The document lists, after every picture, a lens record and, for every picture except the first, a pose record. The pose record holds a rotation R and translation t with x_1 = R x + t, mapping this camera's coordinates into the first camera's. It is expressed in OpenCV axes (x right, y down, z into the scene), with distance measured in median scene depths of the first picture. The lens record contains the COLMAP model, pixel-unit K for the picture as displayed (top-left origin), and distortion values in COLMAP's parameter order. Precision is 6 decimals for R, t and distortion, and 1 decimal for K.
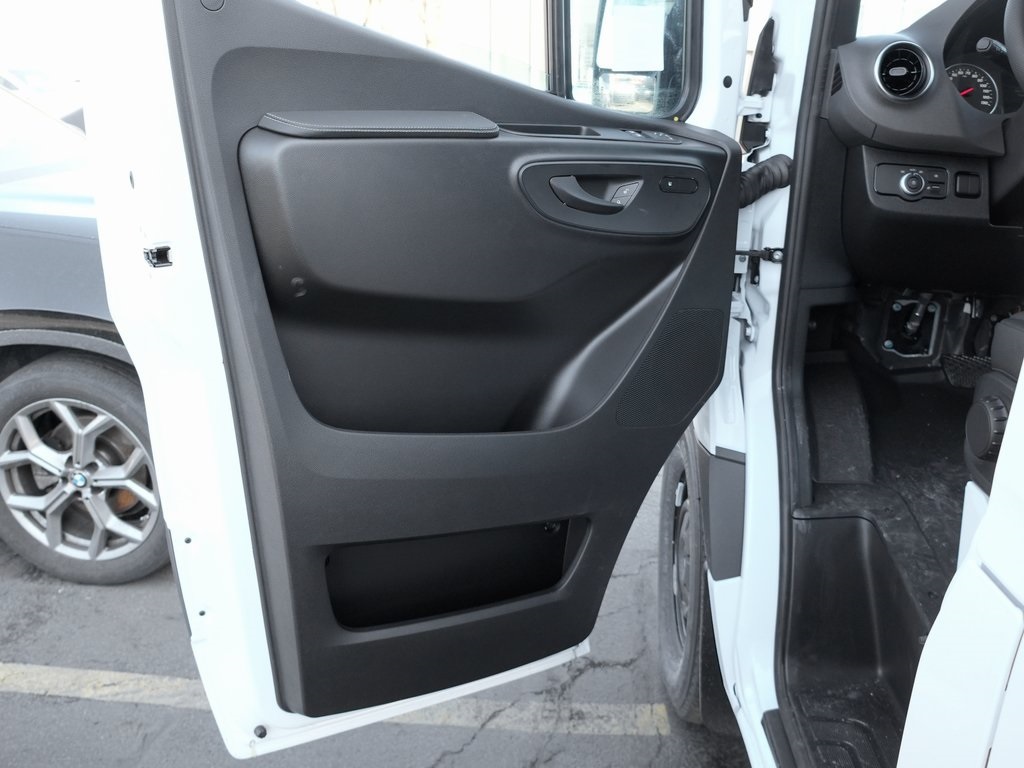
lens RADIAL K [[892.6, 0, 512.0], [0, 892.6, 384.0], [0, 0, 1]] dist [-0.181317, 0.105240]
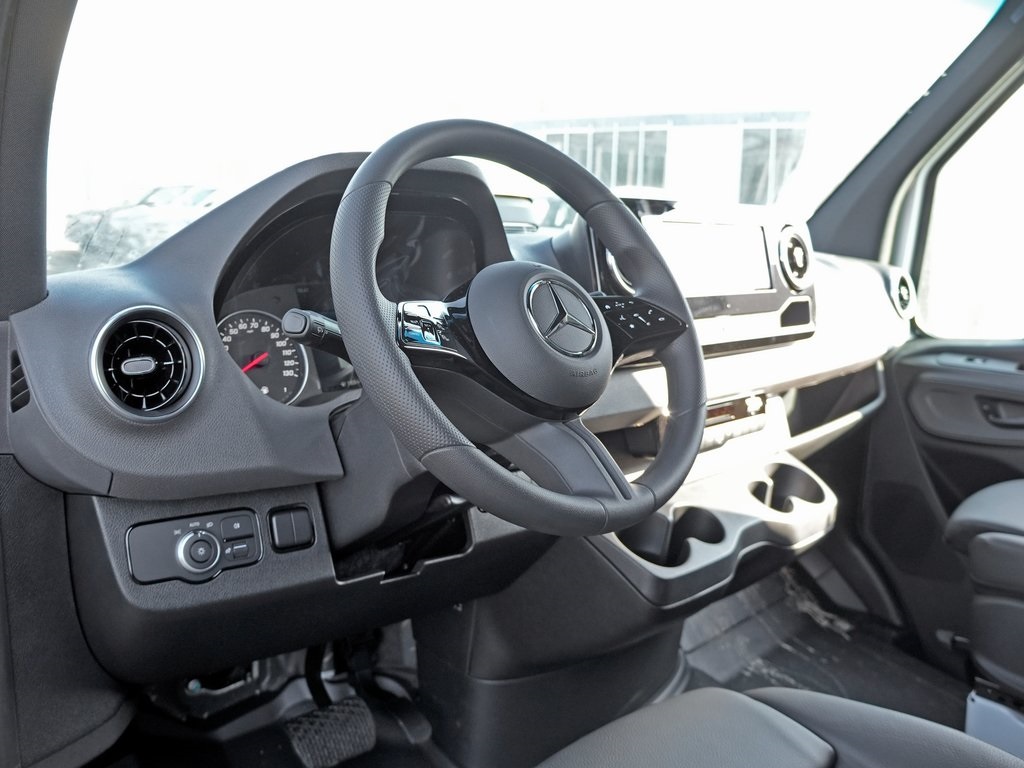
lens RADIAL K [[892.6, 0, 512.0], [0, 892.6, 384.0], [0, 0, 1]] dist [-0.181317, 0.105240]
pose [[0.687978, -0.122796, 0.715268, 0.225125], [0.217047, 0.975286, -0.041331, -0.271749], [-0.692515, 0.183682, 0.697627, 0.461122]]
